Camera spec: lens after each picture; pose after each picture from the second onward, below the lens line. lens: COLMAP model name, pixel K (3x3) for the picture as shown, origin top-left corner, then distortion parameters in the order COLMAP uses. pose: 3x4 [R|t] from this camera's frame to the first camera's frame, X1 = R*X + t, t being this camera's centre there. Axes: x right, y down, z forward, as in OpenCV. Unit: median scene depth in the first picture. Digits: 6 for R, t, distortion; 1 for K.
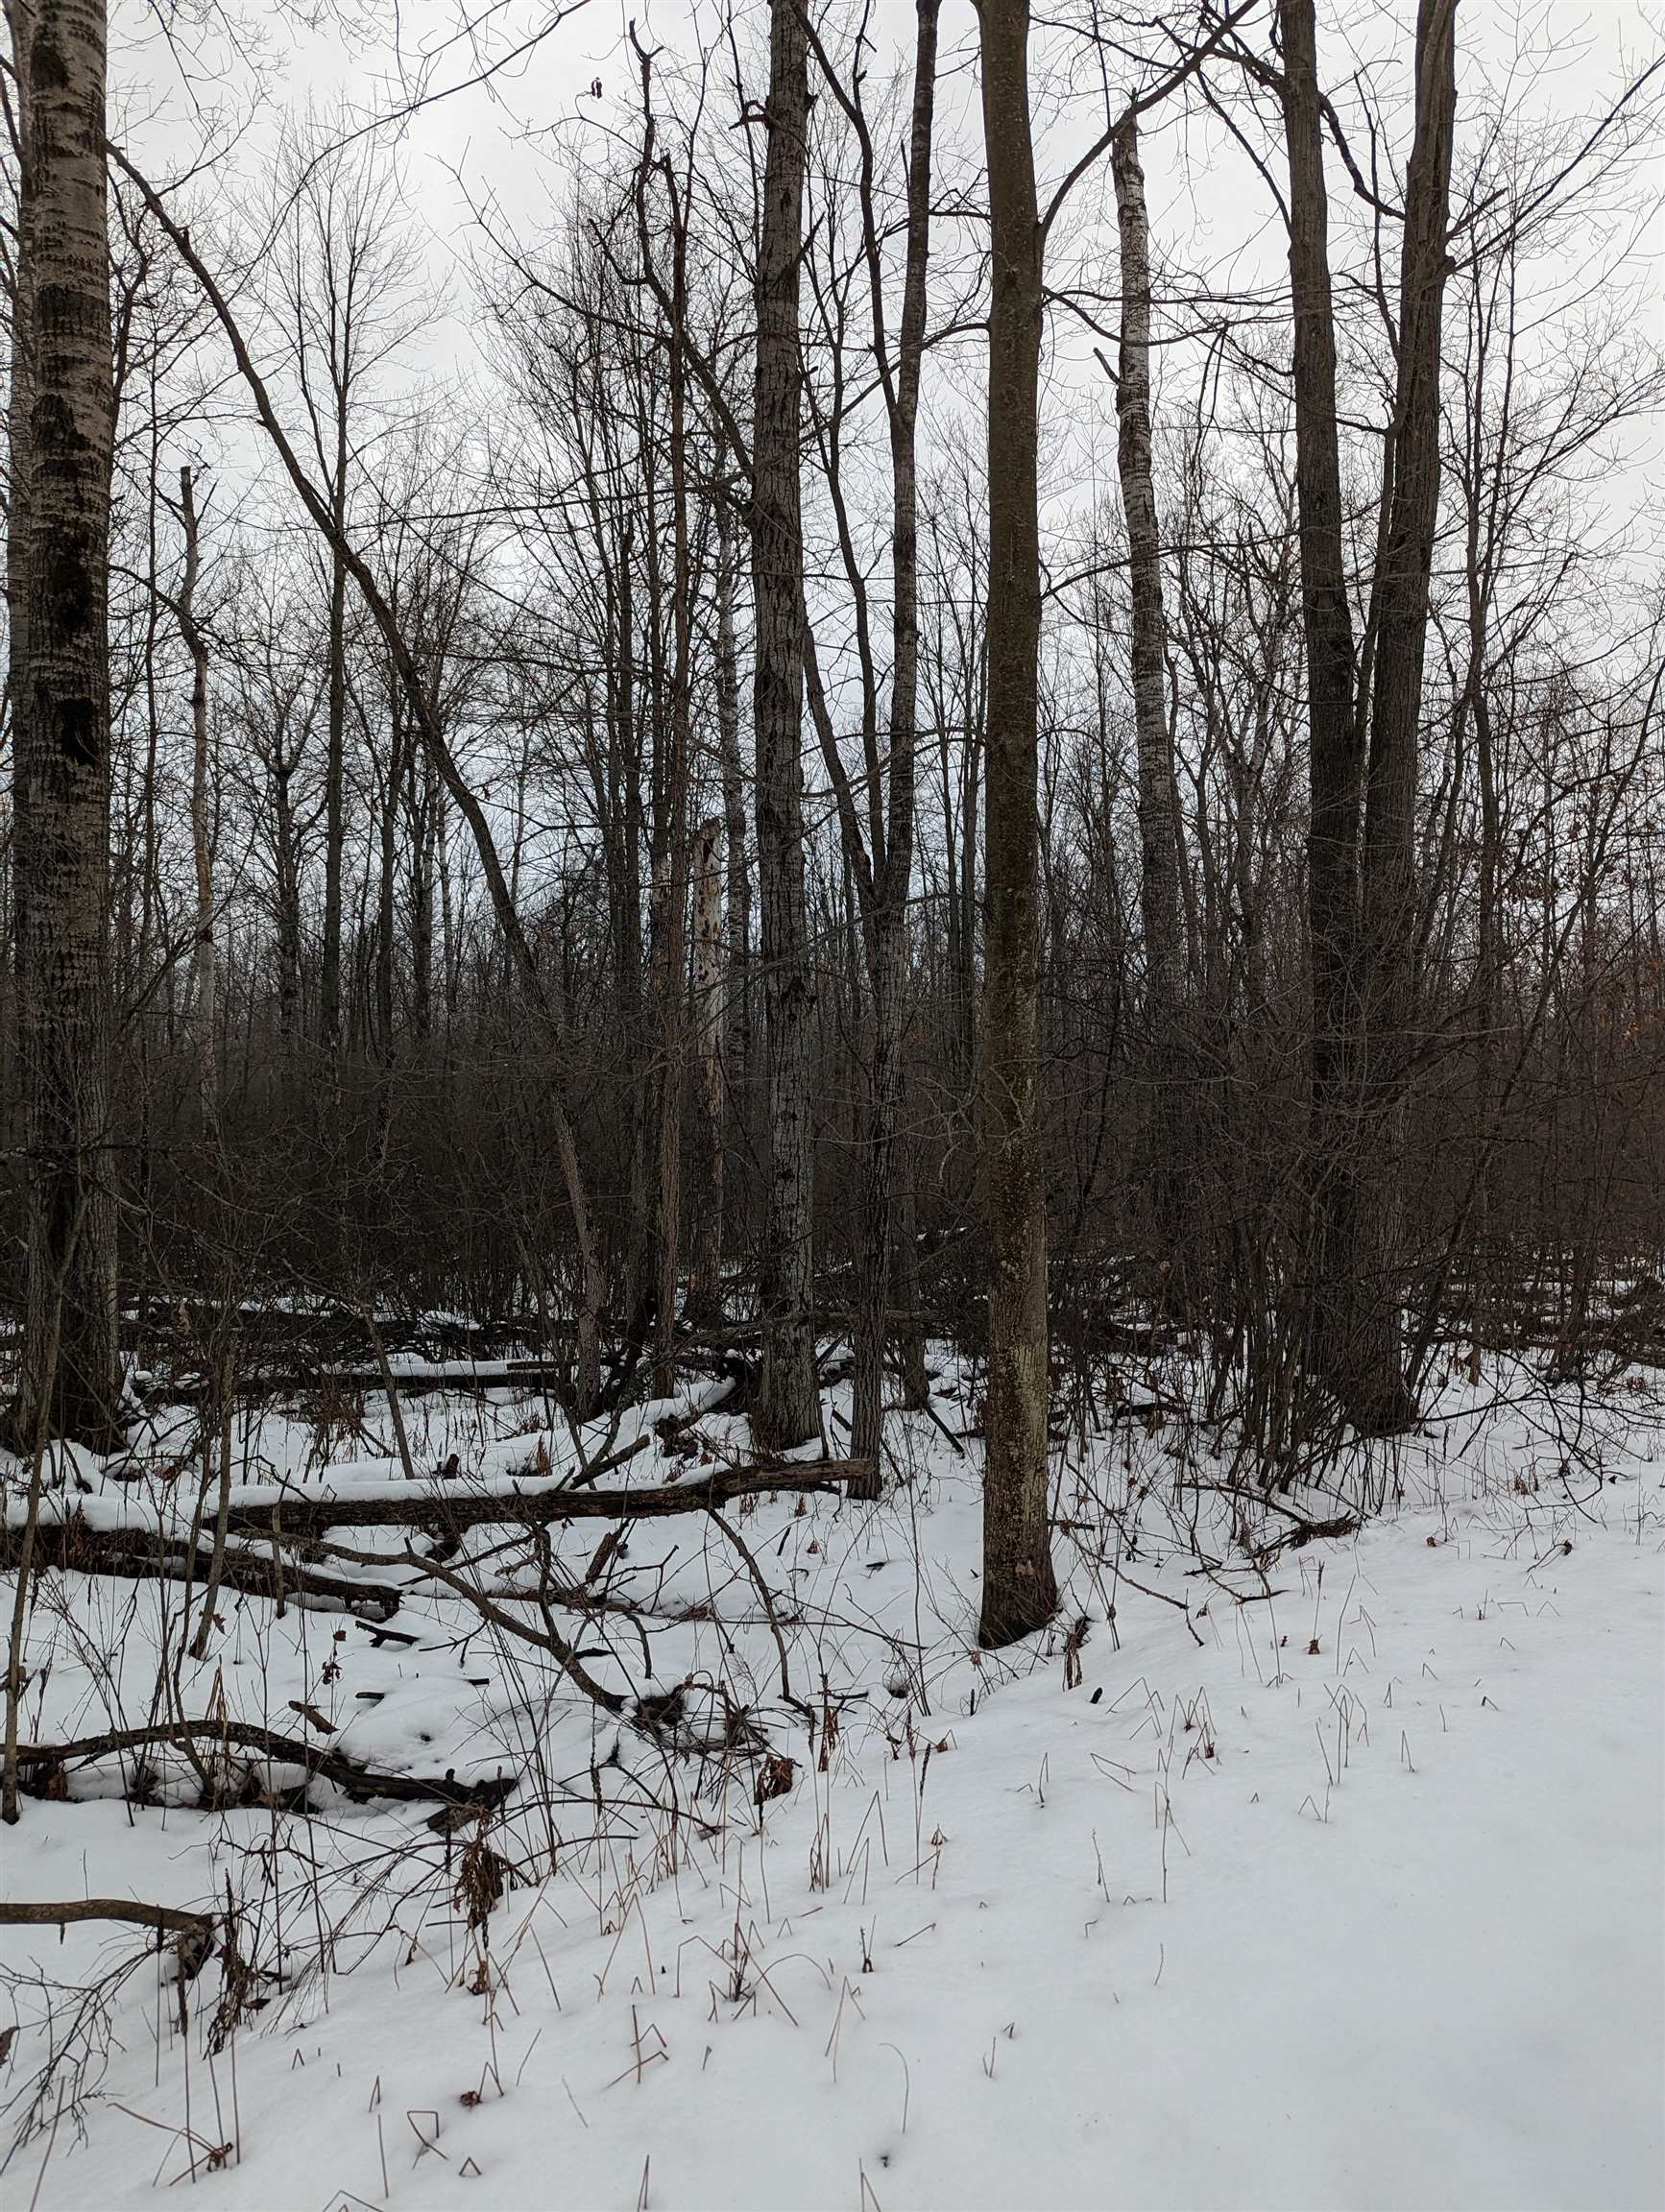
lens RADIAL K [[1601.1, 0, 832.5], [0, 1601.1, 1106.0], [0, 0, 1]] dist [0.025456, -0.002101]
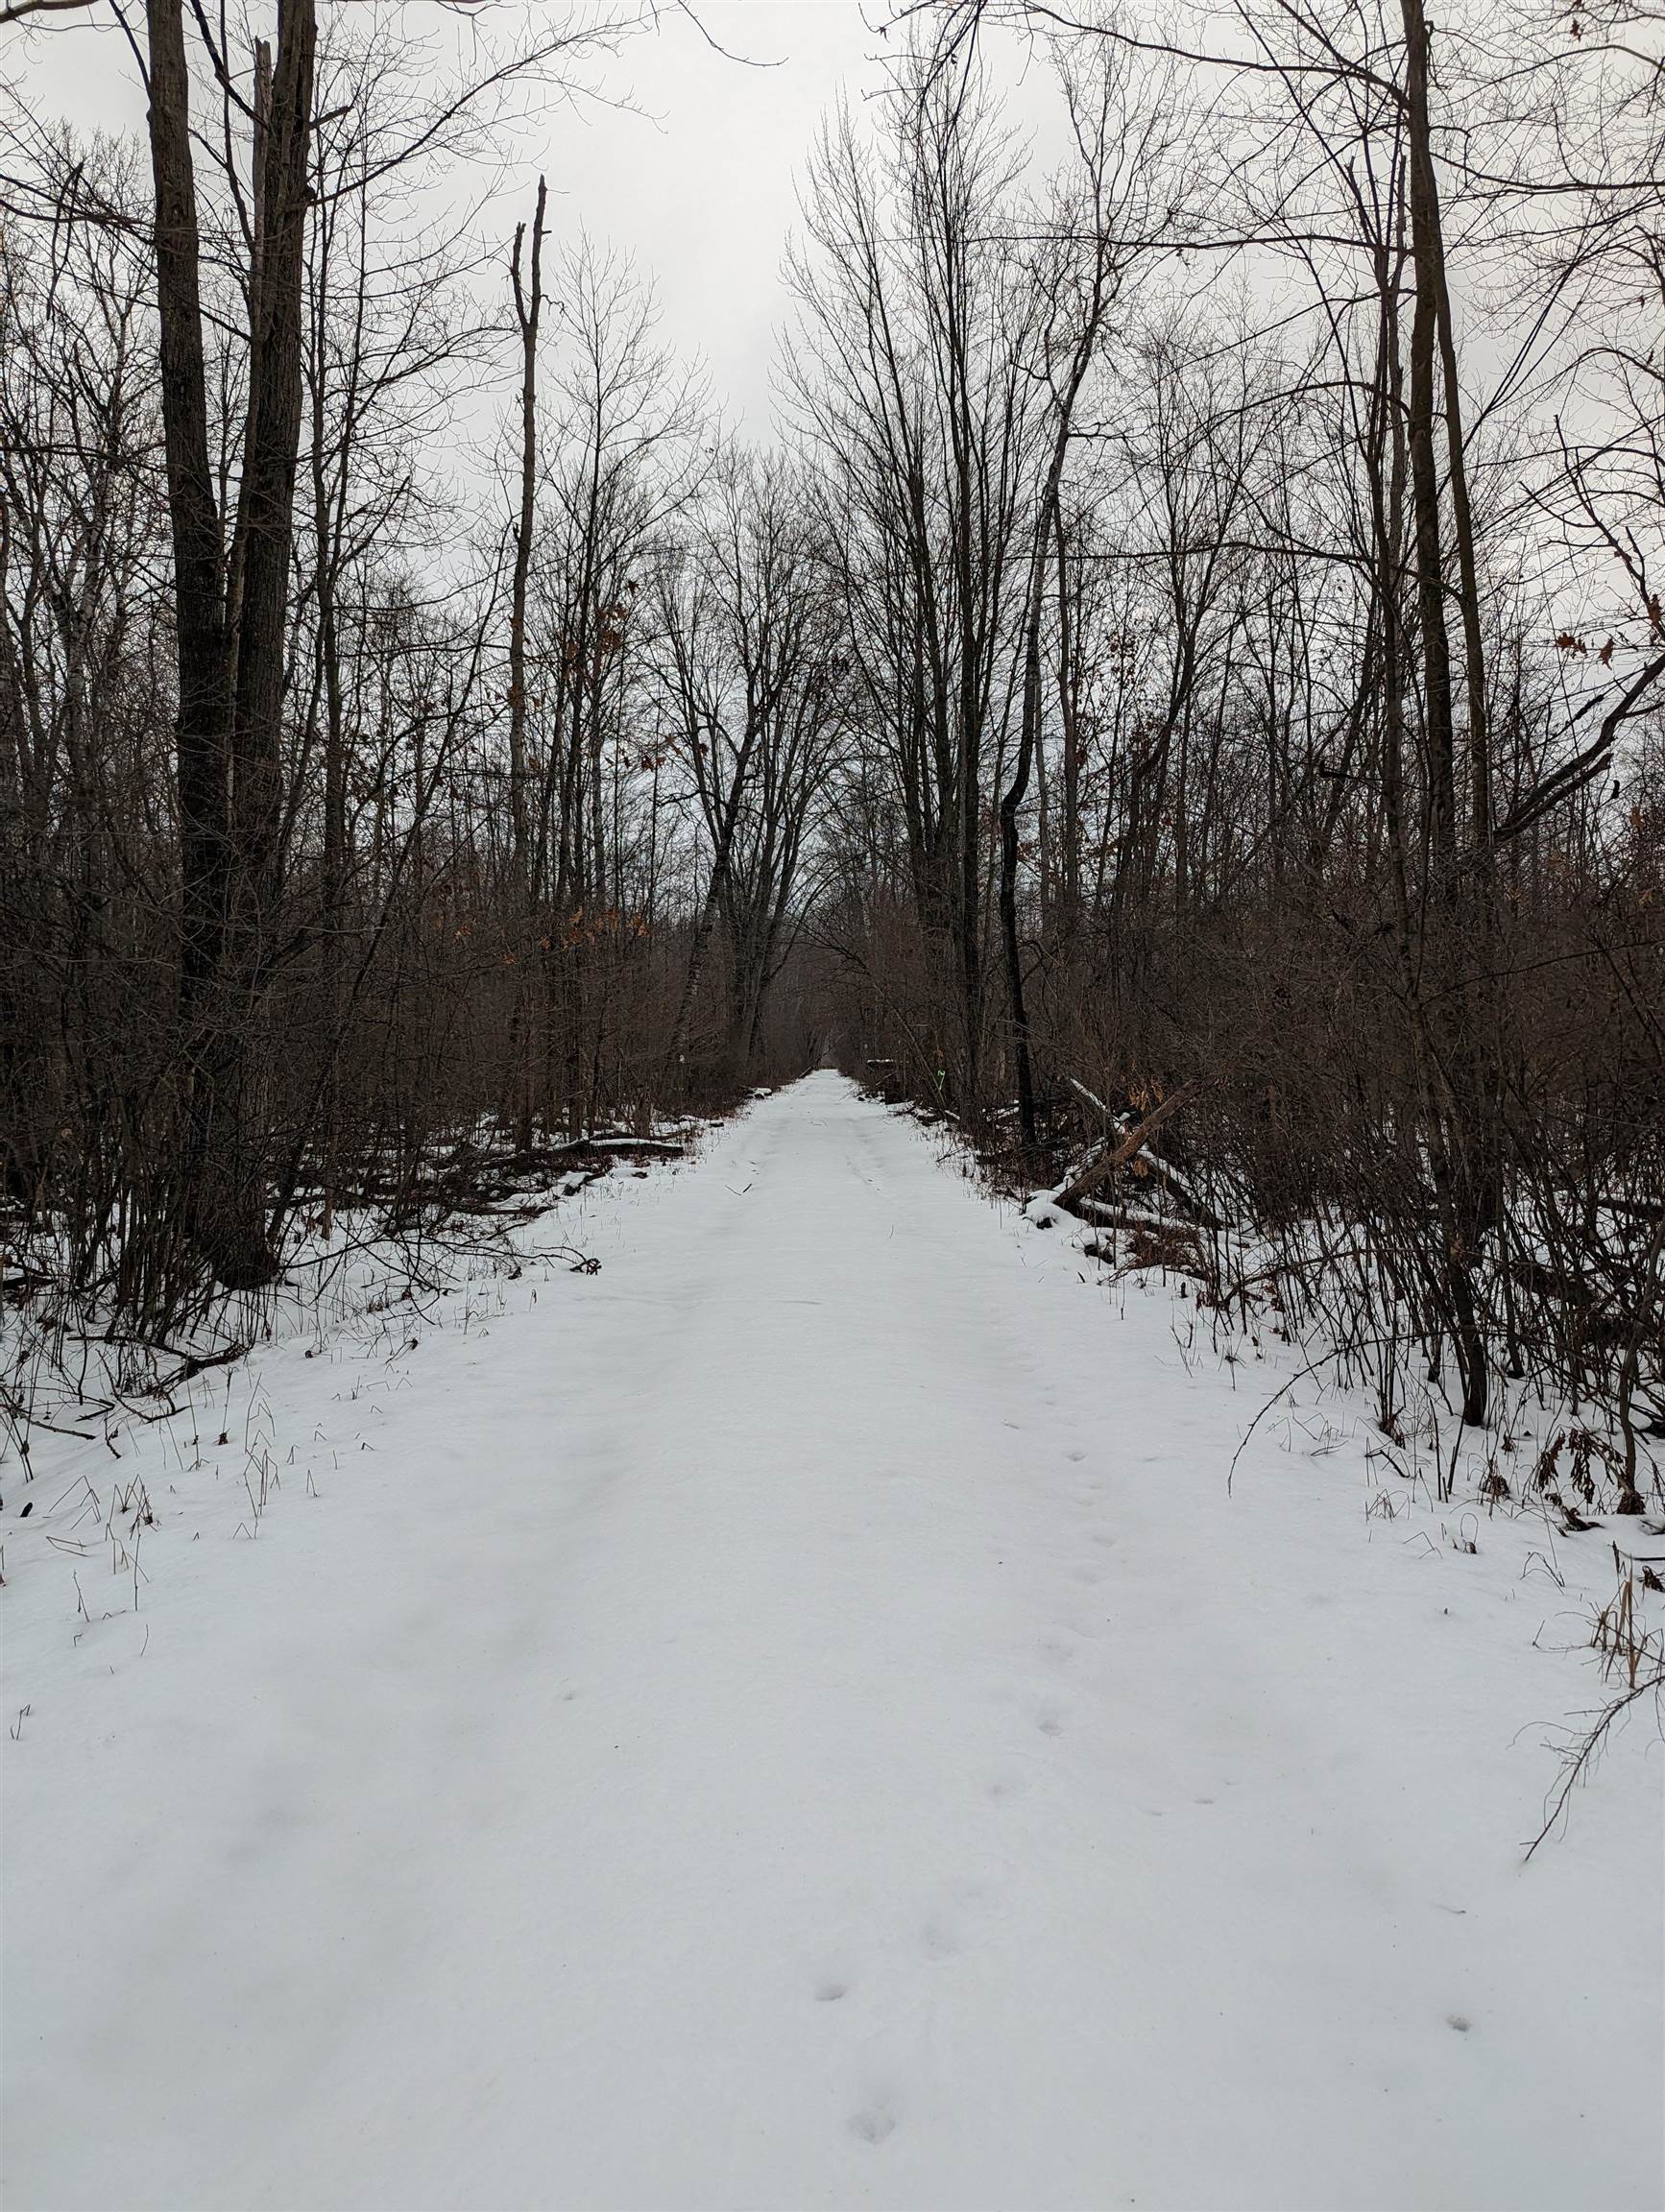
lens RADIAL K [[1601.1, 0, 832.5], [0, 1601.1, 1106.0], [0, 0, 1]] dist [0.025456, -0.002101]
pose [[0.766327, -0.010399, 0.642367, -0.057885], [-0.037080, 0.997486, 0.060384, -0.002309], [-0.641380, -0.070093, 0.764015, -0.094676]]
